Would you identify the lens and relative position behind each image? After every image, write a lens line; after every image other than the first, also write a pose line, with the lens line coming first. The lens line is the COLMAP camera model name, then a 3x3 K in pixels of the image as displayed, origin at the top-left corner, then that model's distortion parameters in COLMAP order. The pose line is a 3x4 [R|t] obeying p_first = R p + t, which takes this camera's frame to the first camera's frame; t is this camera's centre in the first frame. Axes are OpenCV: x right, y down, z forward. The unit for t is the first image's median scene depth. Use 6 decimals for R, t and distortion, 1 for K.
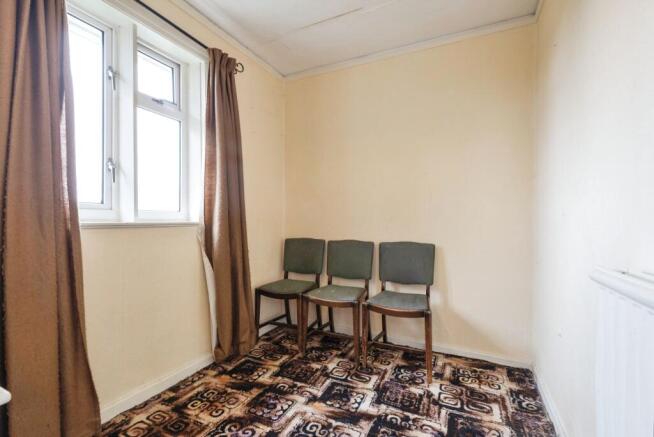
lens RADIAL K [[294.0, 0, 324.4], [0, 294.0, 218.9], [0, 0, 1]] dist [-0.001899, -0.000345]
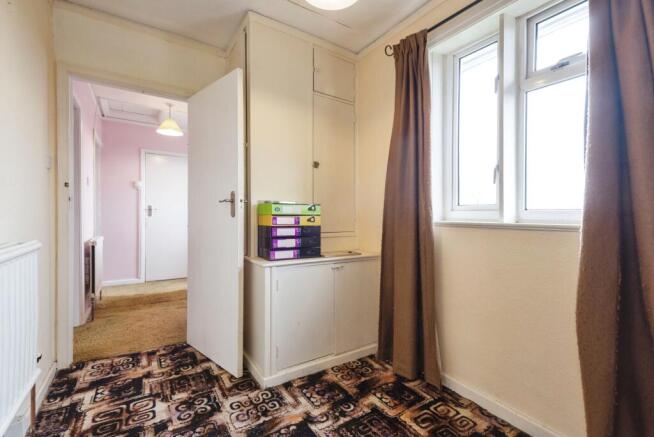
lens RADIAL K [[294.0, 0, 324.4], [0, 294.0, 218.9], [0, 0, 1]] dist [-0.001899, -0.000345]
pose [[-0.556039, -0.028471, -0.830668, 0.732664], [0.007831, 0.999189, -0.039489, 0.046373], [0.831119, -0.028462, -0.555365, 1.648243]]
